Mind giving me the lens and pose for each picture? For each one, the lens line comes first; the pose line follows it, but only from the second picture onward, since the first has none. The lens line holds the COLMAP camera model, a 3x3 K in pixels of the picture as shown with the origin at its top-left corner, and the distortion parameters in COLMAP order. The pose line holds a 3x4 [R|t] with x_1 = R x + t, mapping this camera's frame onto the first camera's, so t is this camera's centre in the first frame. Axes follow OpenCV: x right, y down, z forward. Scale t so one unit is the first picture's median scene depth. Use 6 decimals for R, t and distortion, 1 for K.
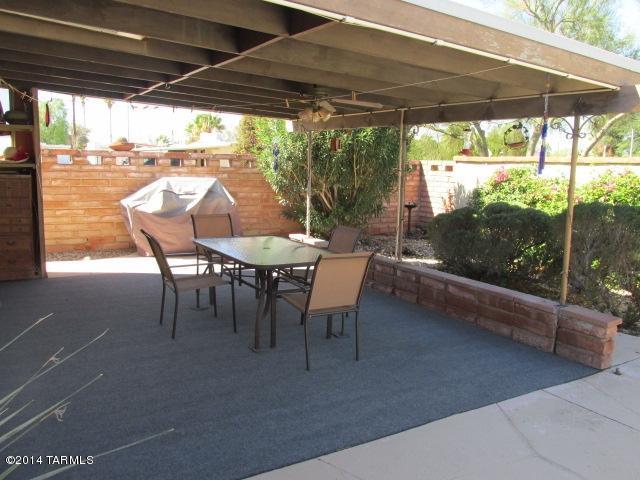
lens RADIAL K [[531.2, 0, 320.1], [0, 531.2, 242.5], [0, 0, 1]] dist [-0.027665, 0.006592]
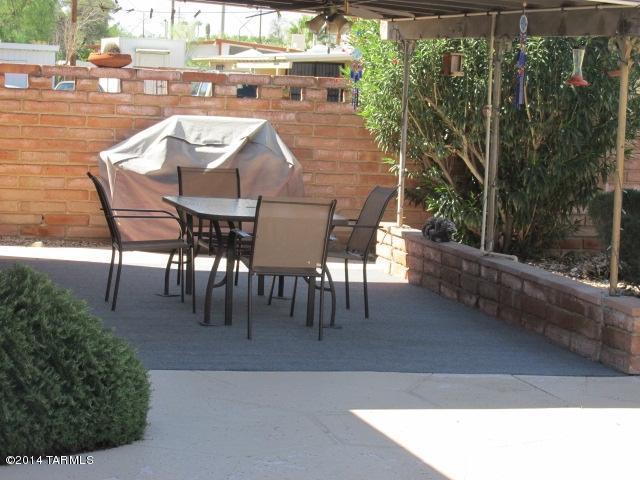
lens RADIAL K [[1724.6, 0, 319.1], [0, 1724.6, 241.6], [0, 0, 1]] dist [-0.150540, 0.000000]
pose [[0.957086, 0.045531, -0.286207, 0.396479], [-0.064722, 0.996219, -0.057949, 0.111454], [0.282486, 0.073986, 0.956414, -0.727206]]
